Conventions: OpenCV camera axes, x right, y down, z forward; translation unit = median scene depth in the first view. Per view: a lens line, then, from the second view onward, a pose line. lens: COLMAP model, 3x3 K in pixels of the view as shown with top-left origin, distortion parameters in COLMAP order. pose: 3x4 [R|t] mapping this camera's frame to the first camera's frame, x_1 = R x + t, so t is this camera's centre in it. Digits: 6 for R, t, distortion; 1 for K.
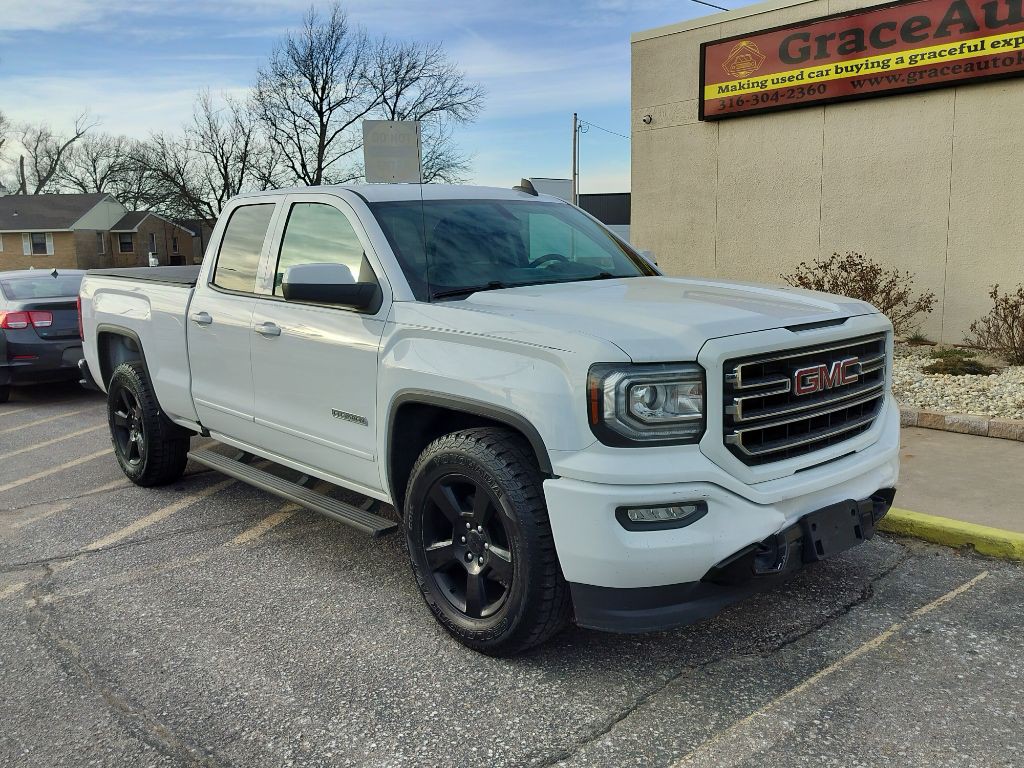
lens RADIAL K [[897.8, 0, 511.5], [0, 897.8, 385.1], [0, 0, 1]] dist [0.074269, -0.104521]
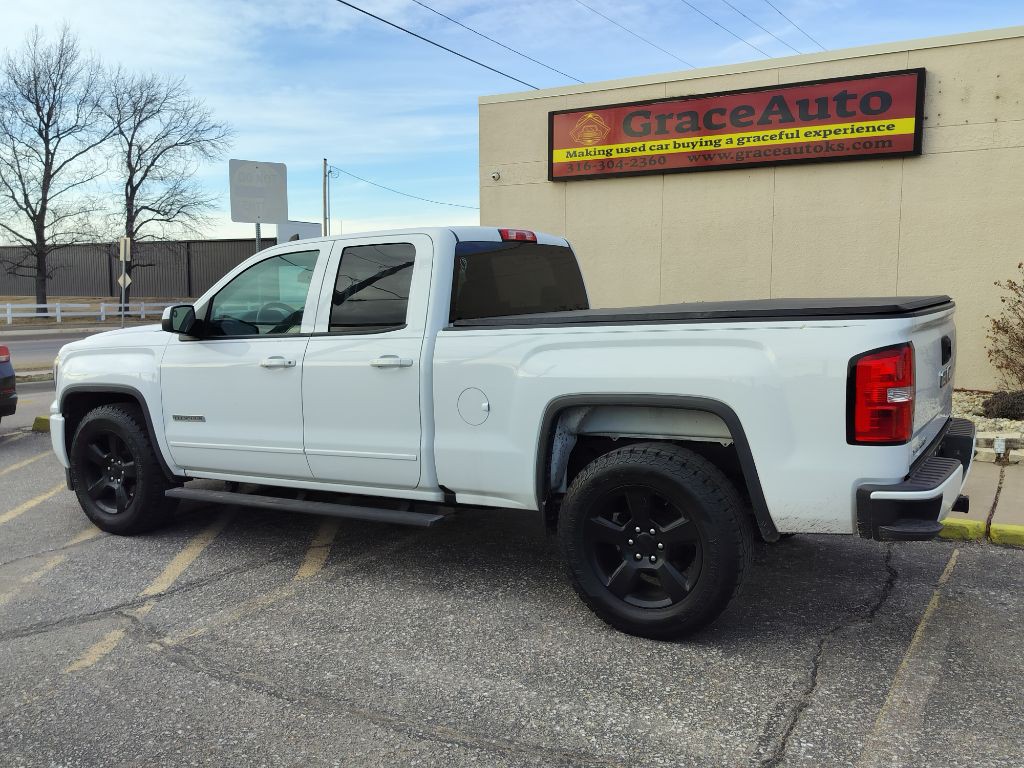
lens RADIAL K [[897.8, 0, 511.5], [0, 897.8, 385.1], [0, 0, 1]] dist [0.074269, -0.104521]
pose [[0.954936, -0.010780, 0.296616, -0.198325], [0.025567, 0.998613, -0.046018, 0.006682], [-0.295709, 0.051528, 0.953887, -0.022894]]
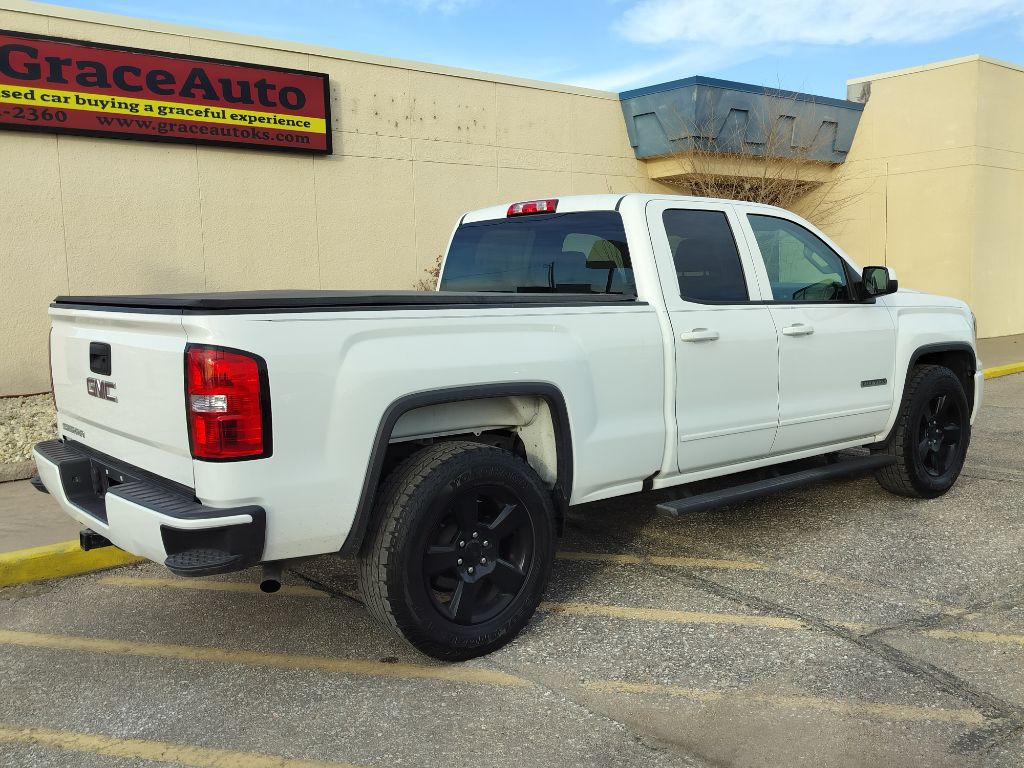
lens RADIAL K [[950.6, 0, 521.8], [0, 950.6, 385.0], [0, 0, 1]] dist [0.082666, -0.127288]
pose [[0.024758, -0.089971, 0.995637, -0.667685], [0.176616, 0.980669, 0.084226, -0.071701], [-0.983968, 0.173760, 0.040169, 0.607780]]
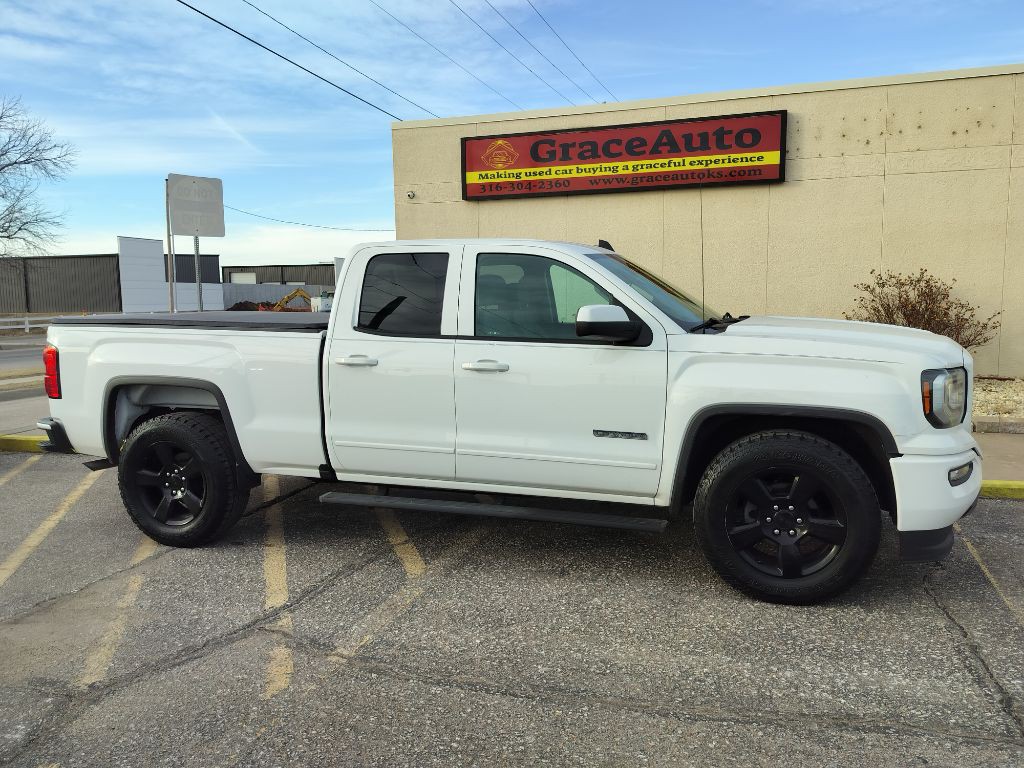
lens RADIAL K [[777.9, 0, 511.0], [0, 777.9, 386.2], [0, 0, 1]] dist [0.070945, -0.092692]
pose [[0.864595, -0.048870, 0.500088, -0.338732], [0.073574, 0.996845, -0.029787, -0.003617], [-0.497054, 0.062547, 0.865462, 0.078397]]
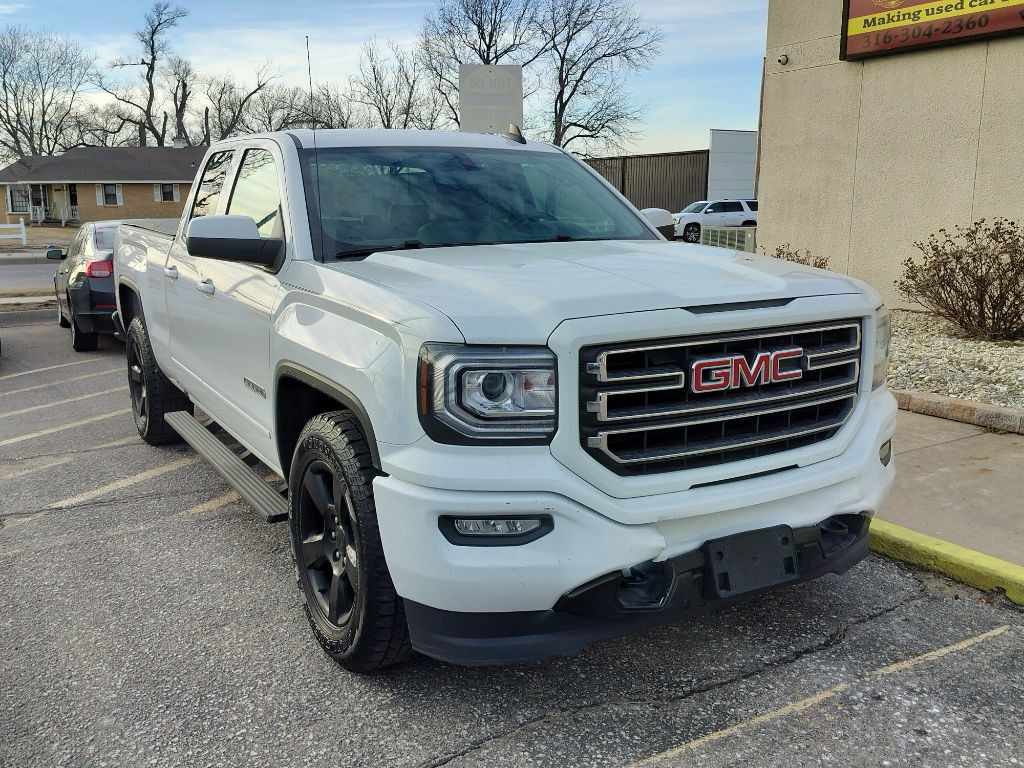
lens RADIAL K [[939.6, 0, 511.1], [0, 939.6, 387.2], [0, 0, 1]] dist [0.098931, -0.150587]
pose [[0.981003, 0.053479, -0.186478, 0.104561], [-0.046219, 0.998002, 0.043070, -0.007508], [0.188408, -0.033633, 0.981515, 0.048488]]
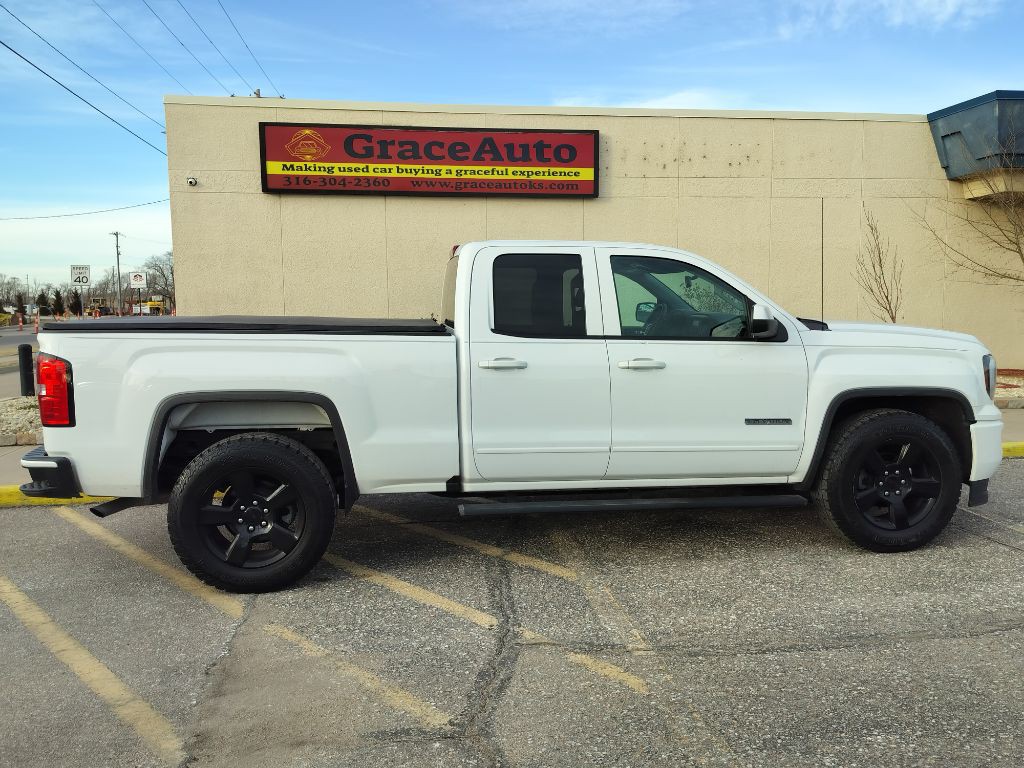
lens RADIAL K [[840.8, 0, 521.1], [0, 840.8, 382.7], [0, 0, 1]] dist [0.095075, -0.144814]
pose [[0.548724, -0.062877, 0.833636, -0.586583], [0.125815, 0.992022, -0.007991, -0.023532], [-0.826482, 0.109269, 0.552257, 0.255555]]
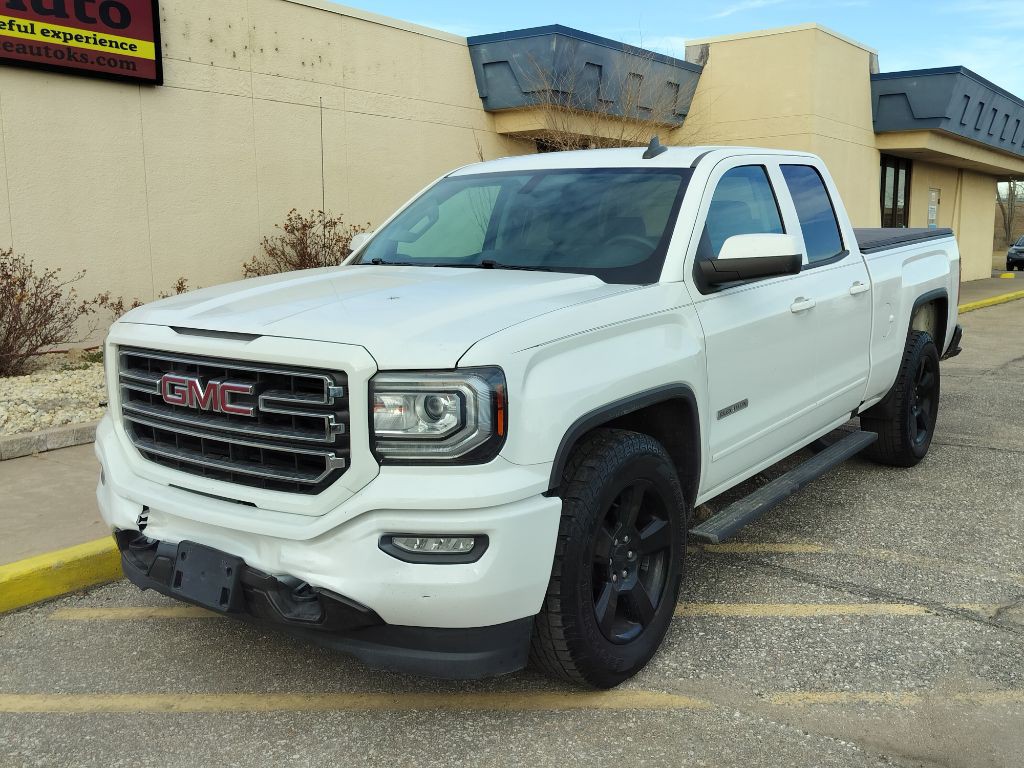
lens RADIAL K [[1001.4, 0, 523.6], [0, 1001.4, 383.0], [0, 0, 1]] dist [0.087434, -0.129870]
pose [[-0.219630, -0.115002, 0.968781, -0.607614], [0.162300, 0.974882, 0.152521, -0.092150], [-0.961988, 0.190732, -0.195449, 0.746857]]
